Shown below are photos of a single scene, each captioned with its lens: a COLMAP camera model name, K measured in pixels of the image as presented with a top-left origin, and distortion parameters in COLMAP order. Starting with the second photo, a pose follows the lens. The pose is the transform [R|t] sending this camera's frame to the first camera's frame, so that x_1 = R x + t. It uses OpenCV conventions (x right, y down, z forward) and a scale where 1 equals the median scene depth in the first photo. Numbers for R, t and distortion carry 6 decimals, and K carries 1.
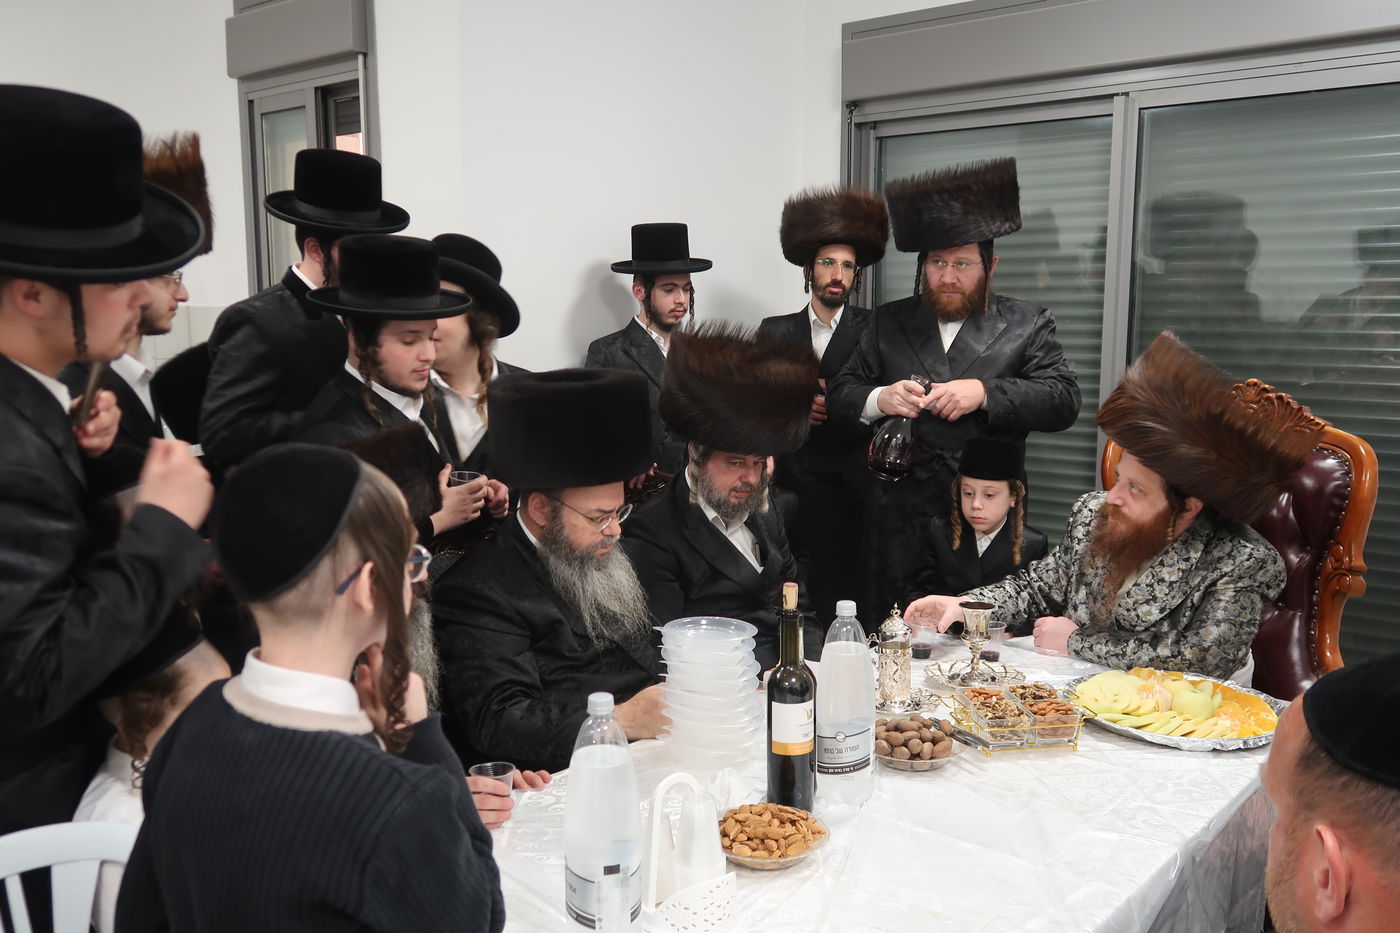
lens RADIAL K [[1200.1, 0, 694.5], [0, 1200.1, 462.7], [0, 0, 1]] dist [0.004430, 0.004374]
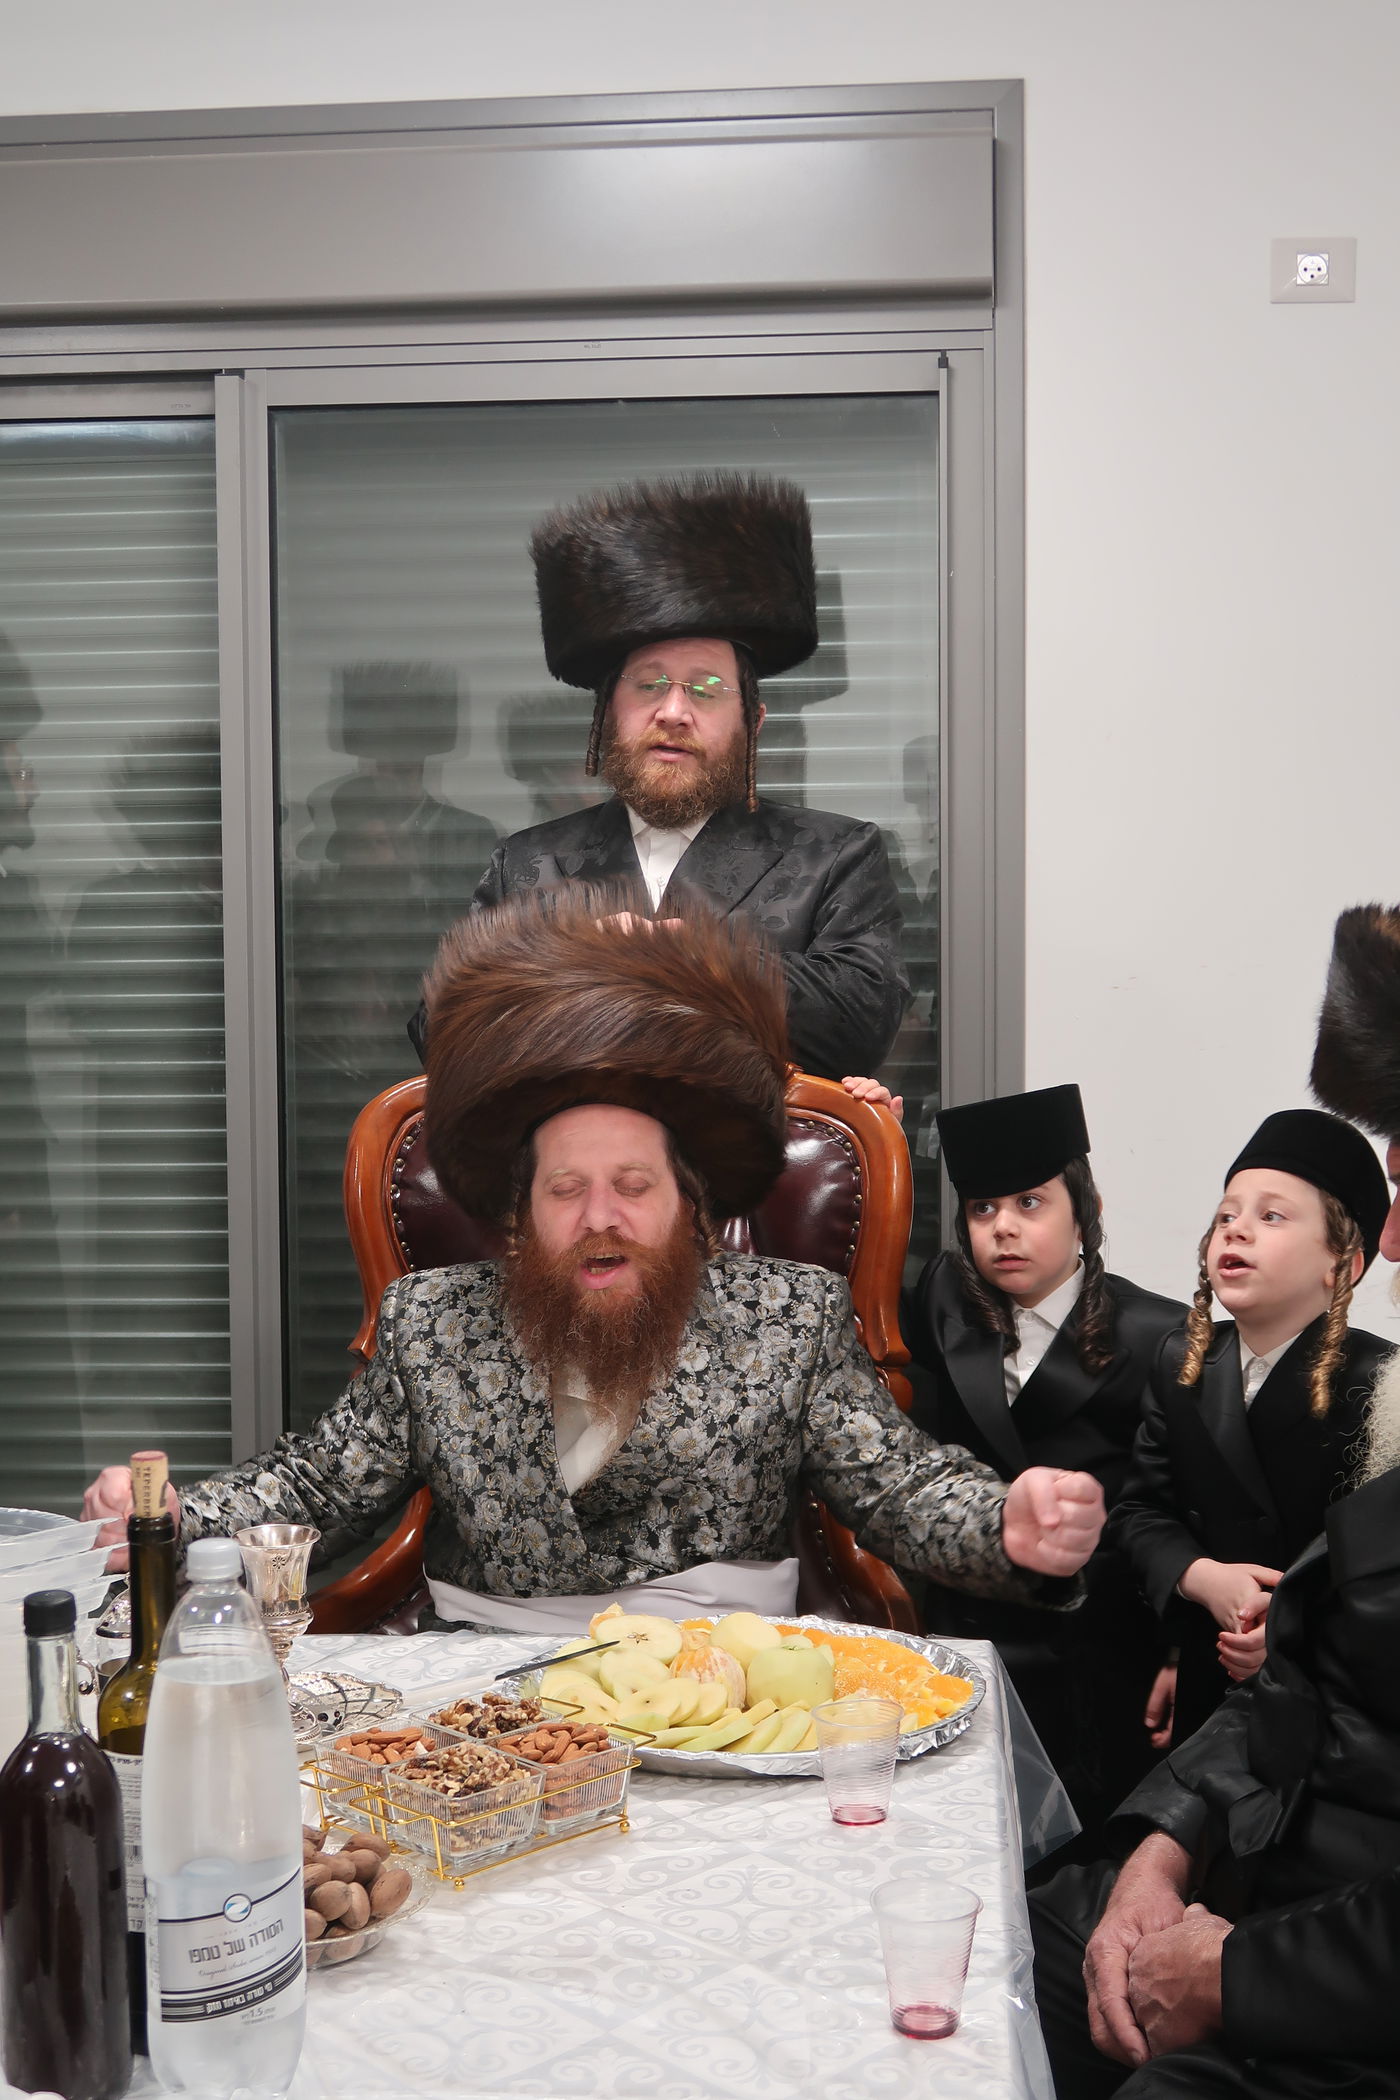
lens RADIAL K [[2747.6, 0, 698.3], [0, 2747.6, 1094.5], [0, 0, 1]] dist [-0.011550, 0.000000]
pose [[0.807865, -0.051650, 0.587100, -0.205813], [0.088877, 0.995437, -0.034723, 0.017710], [-0.582628, 0.080231, 0.808769, 0.179023]]
